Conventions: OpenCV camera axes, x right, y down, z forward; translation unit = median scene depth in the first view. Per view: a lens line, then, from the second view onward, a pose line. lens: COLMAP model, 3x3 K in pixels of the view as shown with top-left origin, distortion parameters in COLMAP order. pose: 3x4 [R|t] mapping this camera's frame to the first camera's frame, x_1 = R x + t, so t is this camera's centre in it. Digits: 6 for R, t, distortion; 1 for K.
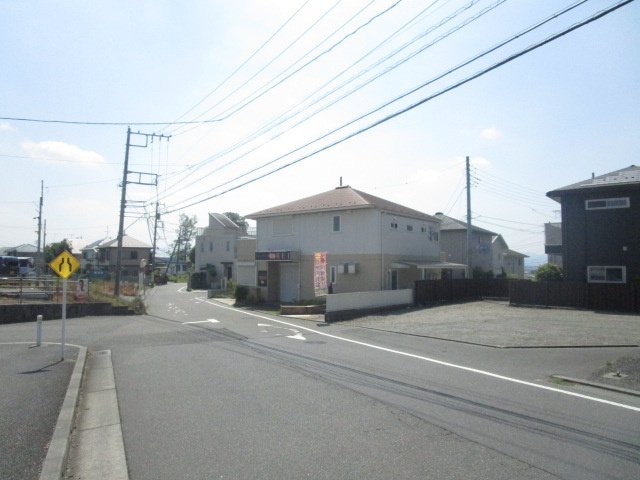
lens RADIAL K [[452.9, 0, 318.3], [0, 452.9, 239.0], [0, 0, 1]] dist [-0.041266, 0.026275]
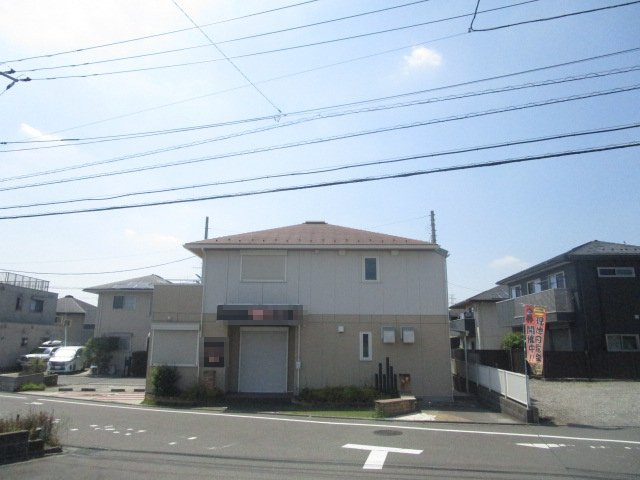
lens RADIAL K [[452.9, 0, 318.3], [0, 452.9, 239.0], [0, 0, 1]] dist [-0.041266, 0.026275]
pose [[0.782558, 0.131934, 0.608437, -0.440290], [-0.046035, 0.986875, -0.154785, 0.030345], [-0.620873, 0.093119, 0.778361, 0.518294]]
